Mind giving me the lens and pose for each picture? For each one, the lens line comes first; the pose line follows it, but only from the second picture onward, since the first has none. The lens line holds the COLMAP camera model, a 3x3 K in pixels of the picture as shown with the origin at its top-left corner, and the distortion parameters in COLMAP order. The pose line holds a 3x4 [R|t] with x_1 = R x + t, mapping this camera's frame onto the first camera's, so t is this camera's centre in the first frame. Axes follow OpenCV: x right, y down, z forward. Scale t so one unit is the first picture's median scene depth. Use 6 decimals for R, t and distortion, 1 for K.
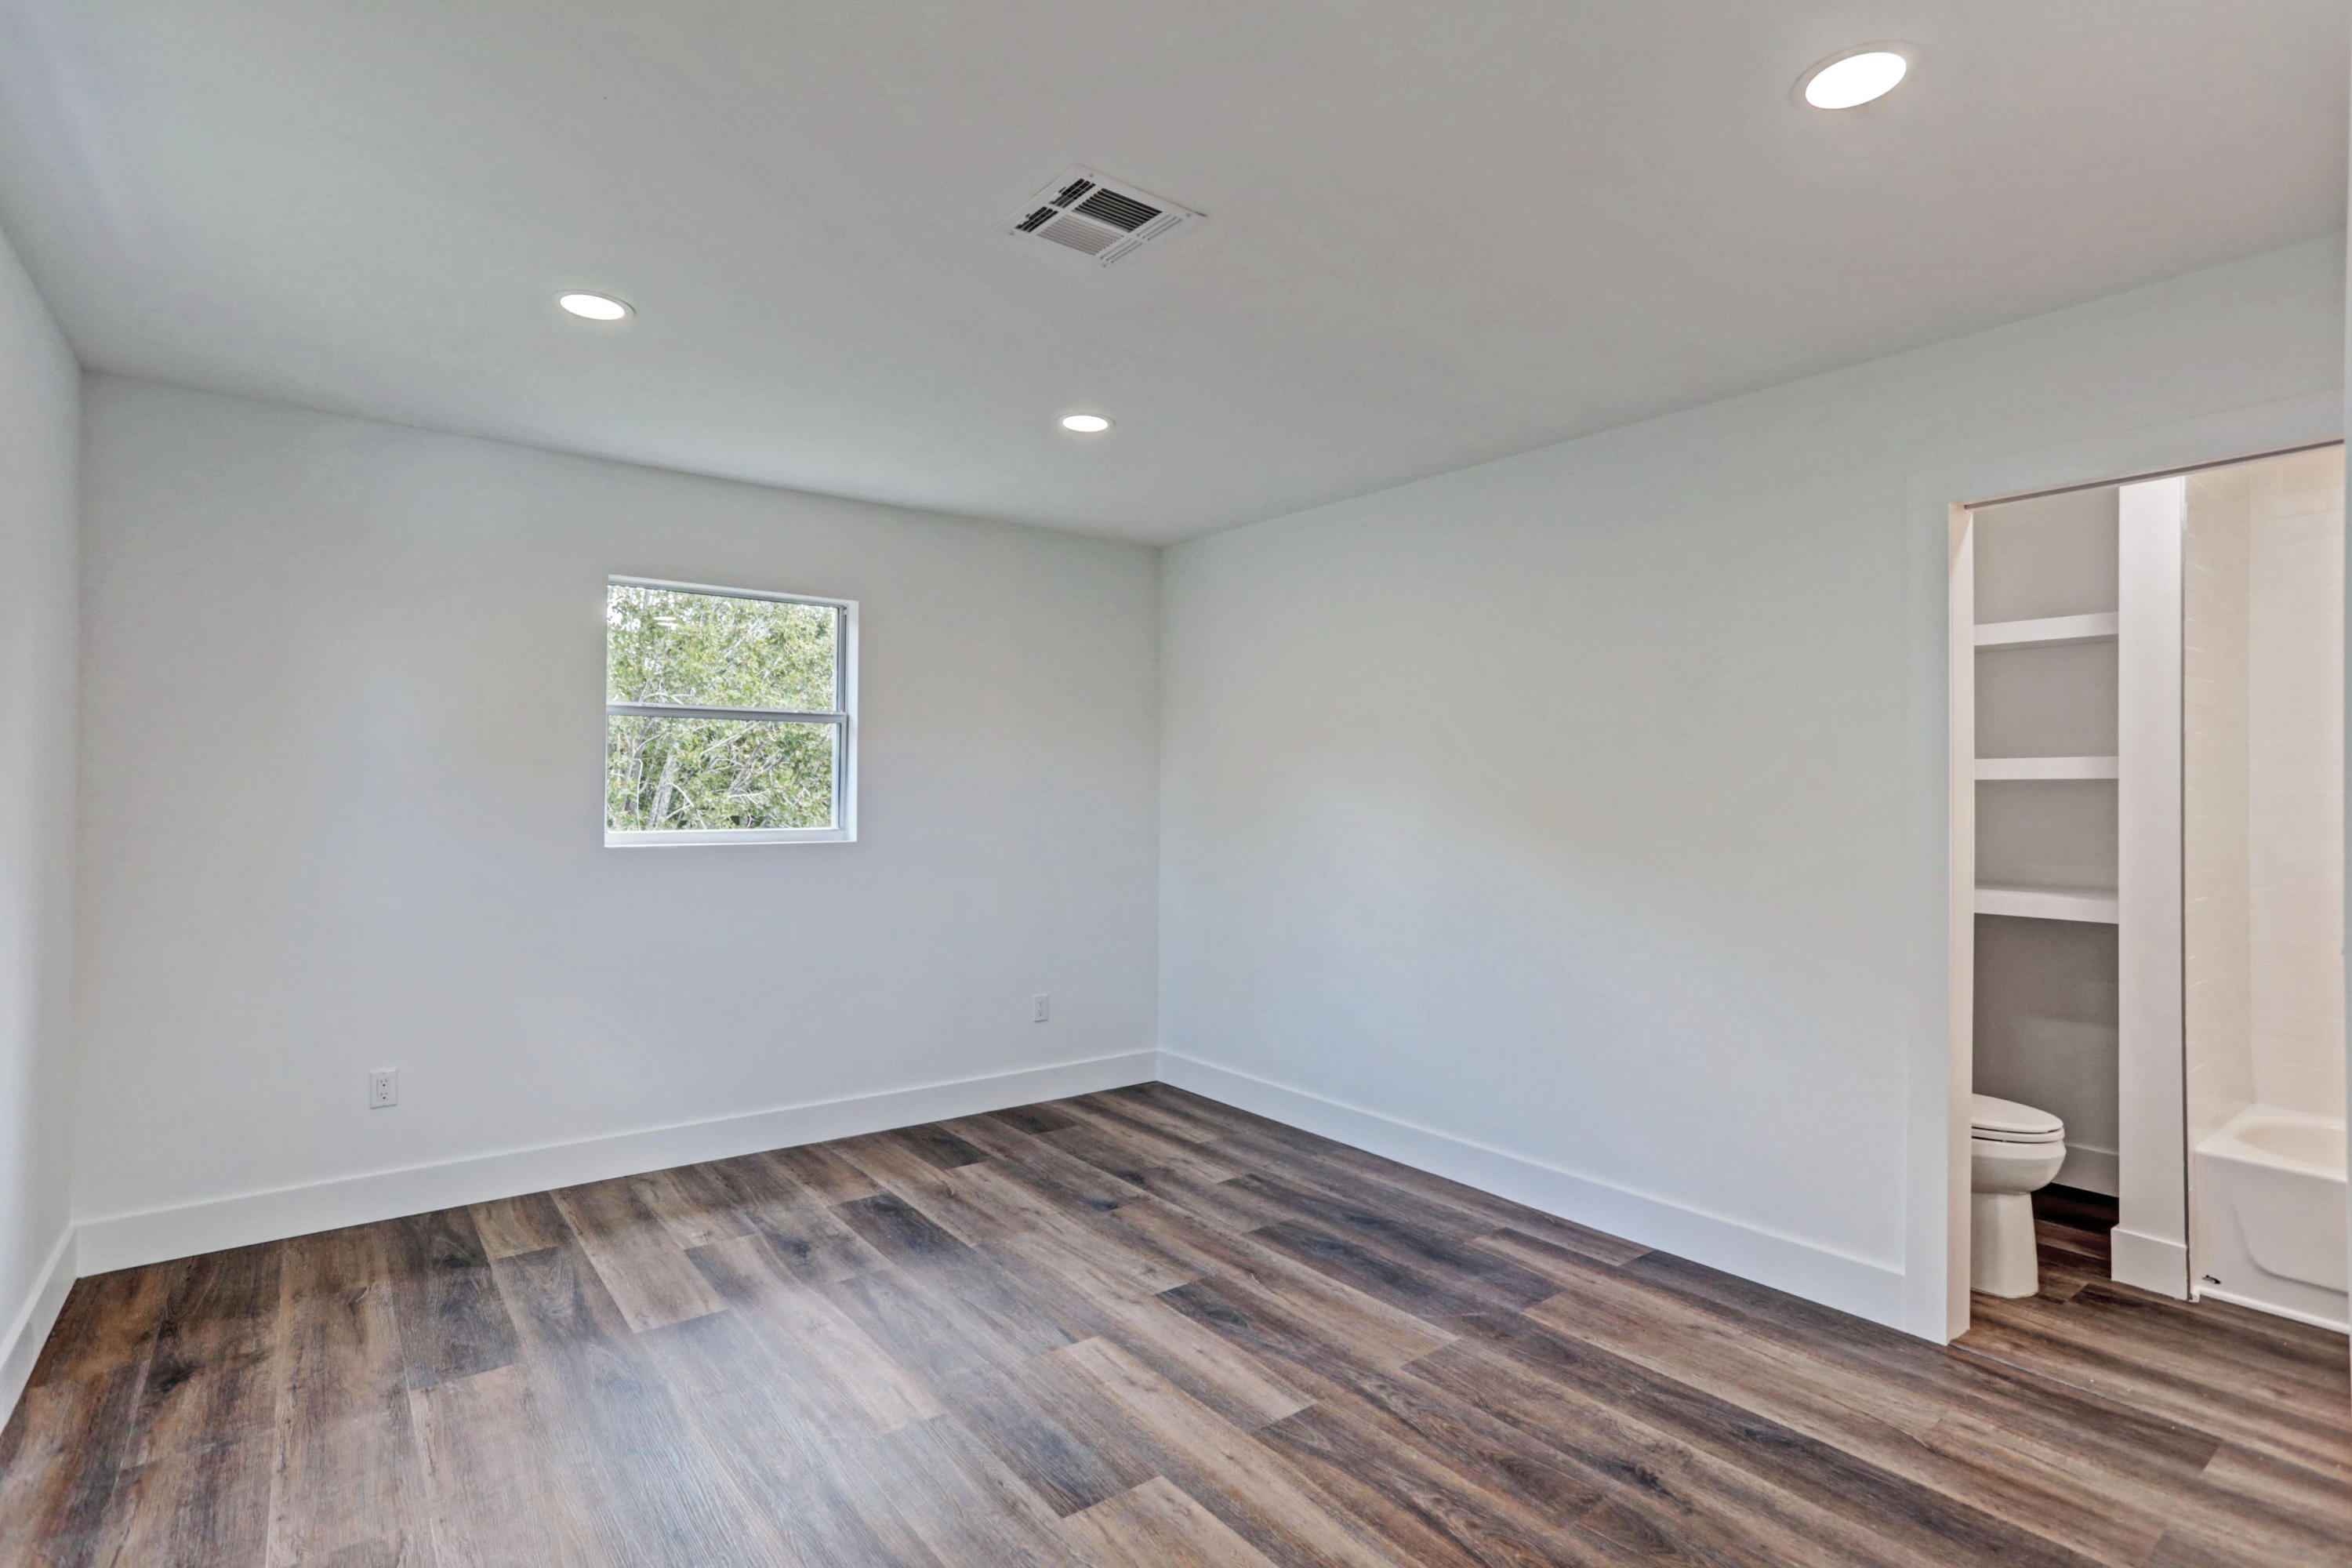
lens RADIAL K [[1174.2, 0, 1176.0], [0, 1174.2, 784.0], [0, 0, 1]] dist [-0.029993, 0.032183]
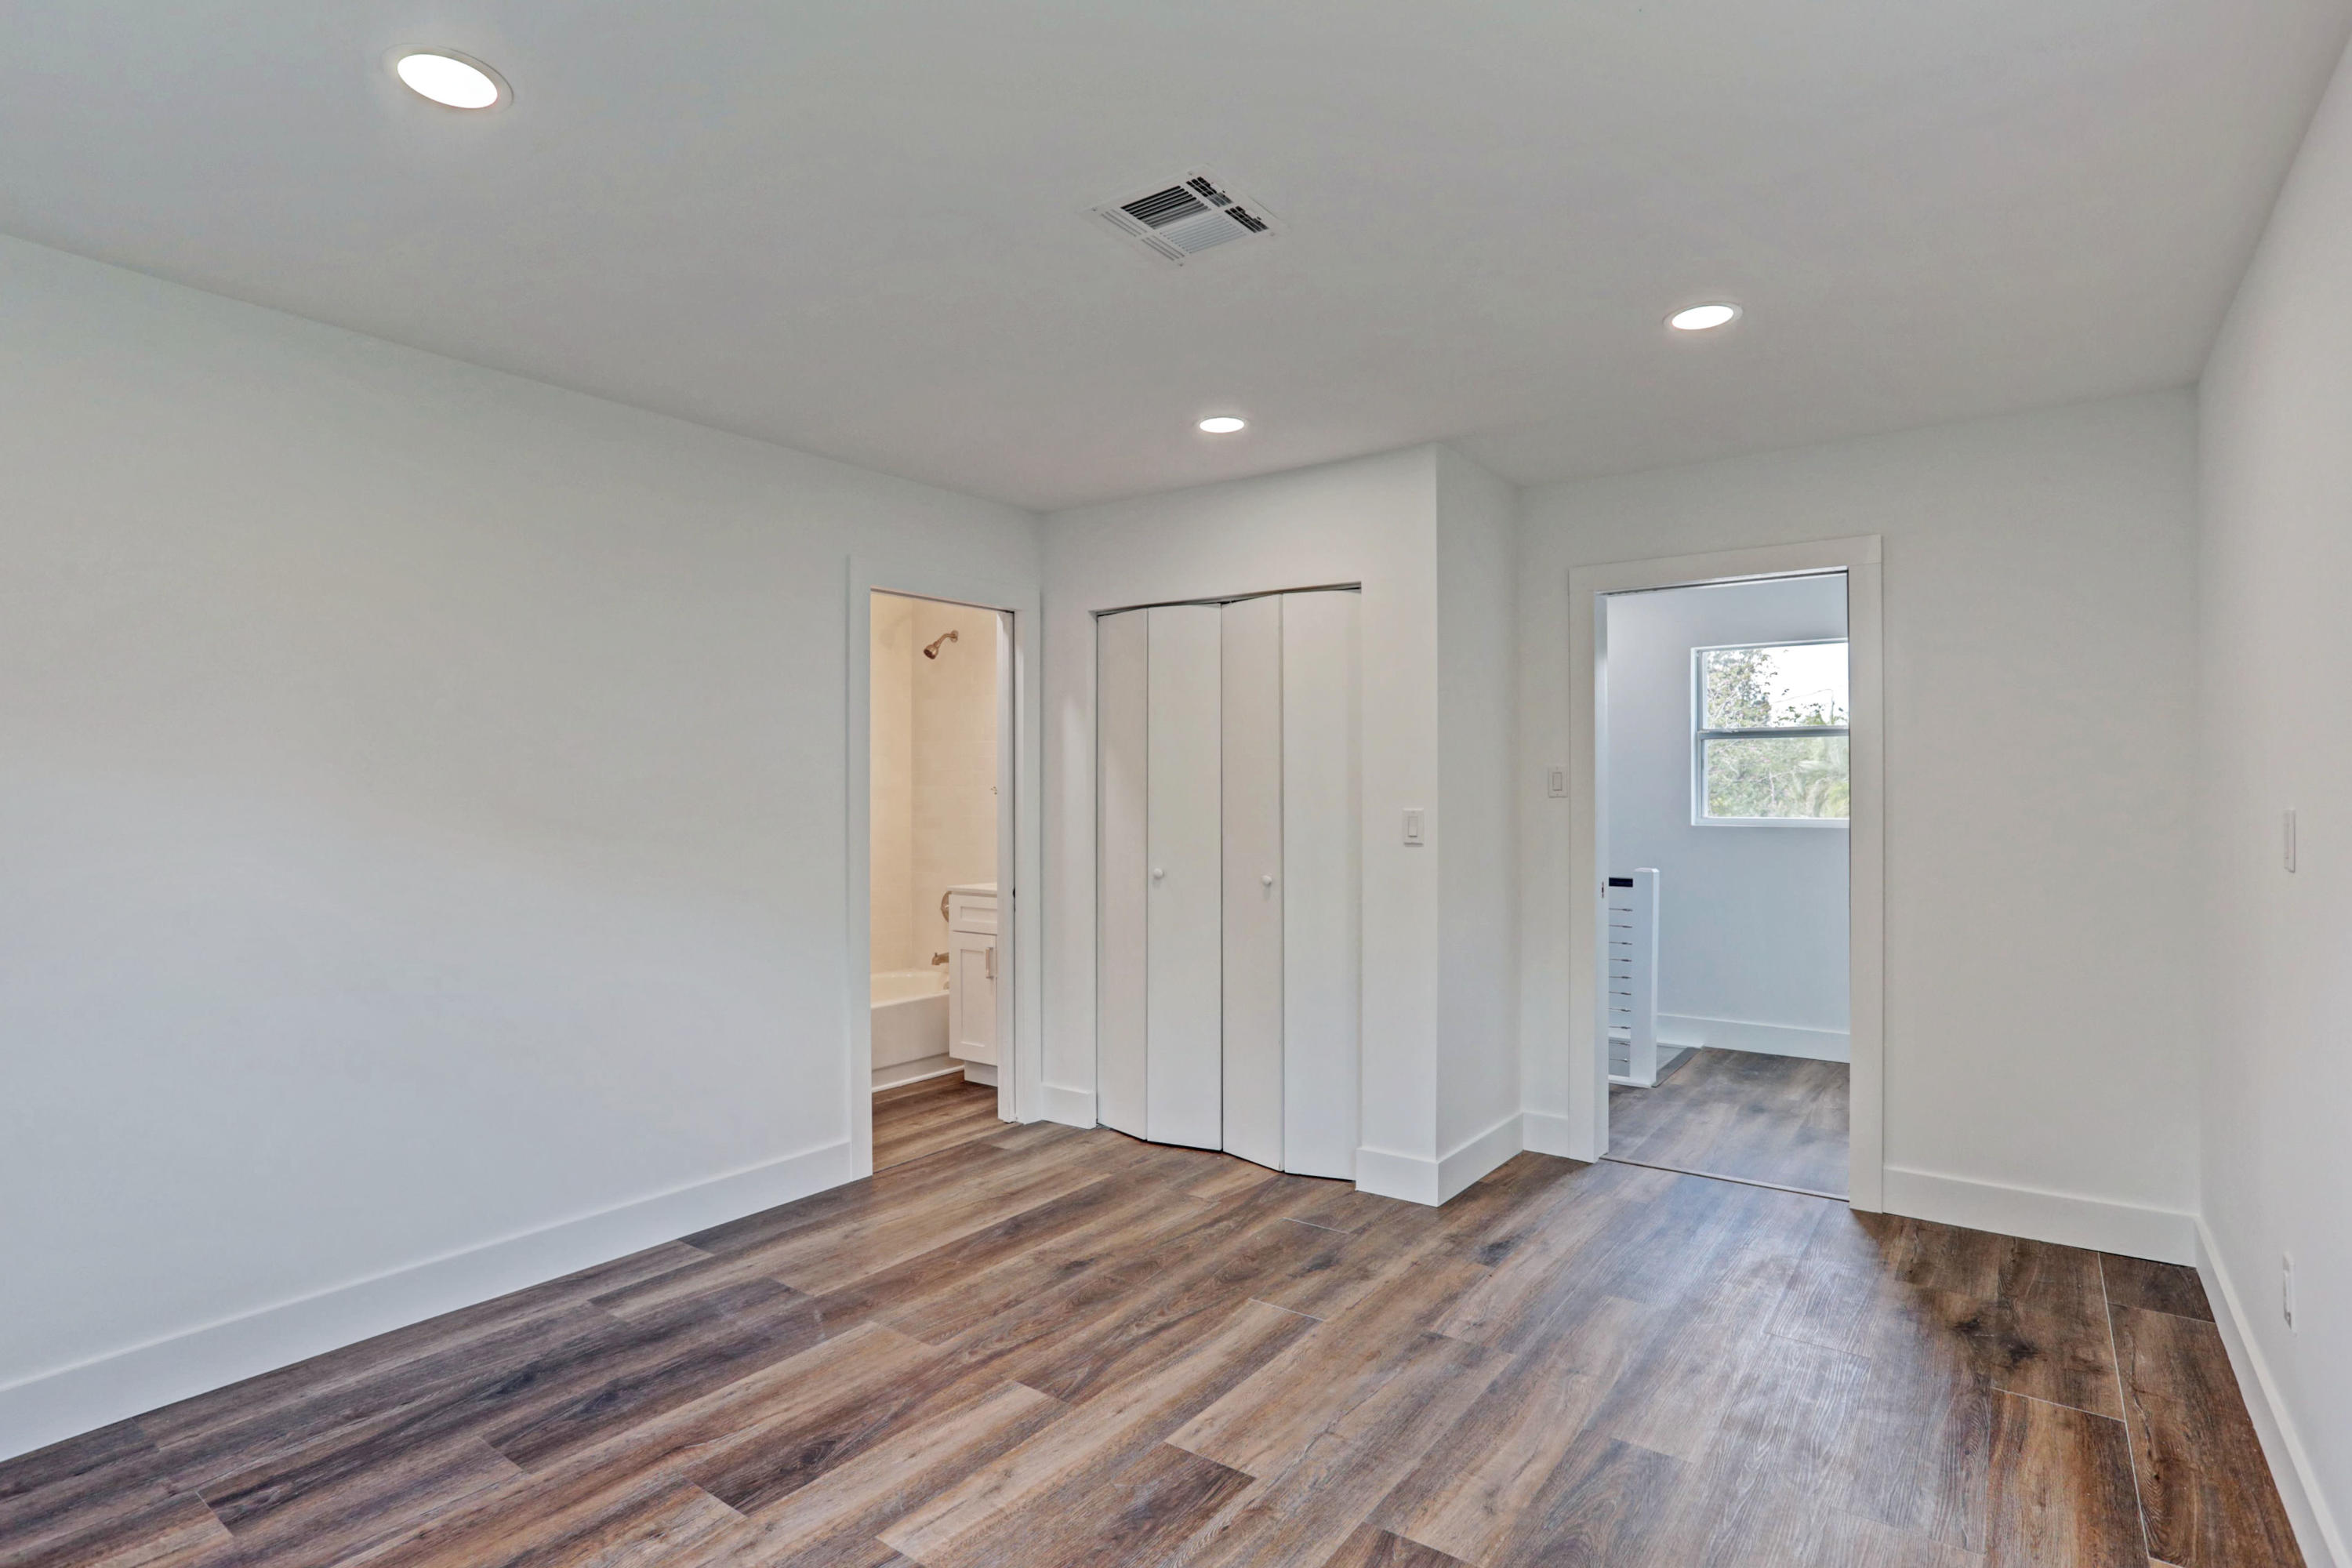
lens RADIAL K [[1174.2, 0, 1176.0], [0, 1174.2, 784.0], [0, 0, 1]] dist [-0.029993, 0.032183]
pose [[-0.289848, 0.006476, 0.957051, -0.721081], [-0.011545, 0.999881, -0.010262, 0.003942], [-0.957003, -0.014024, -0.289739, 0.908696]]
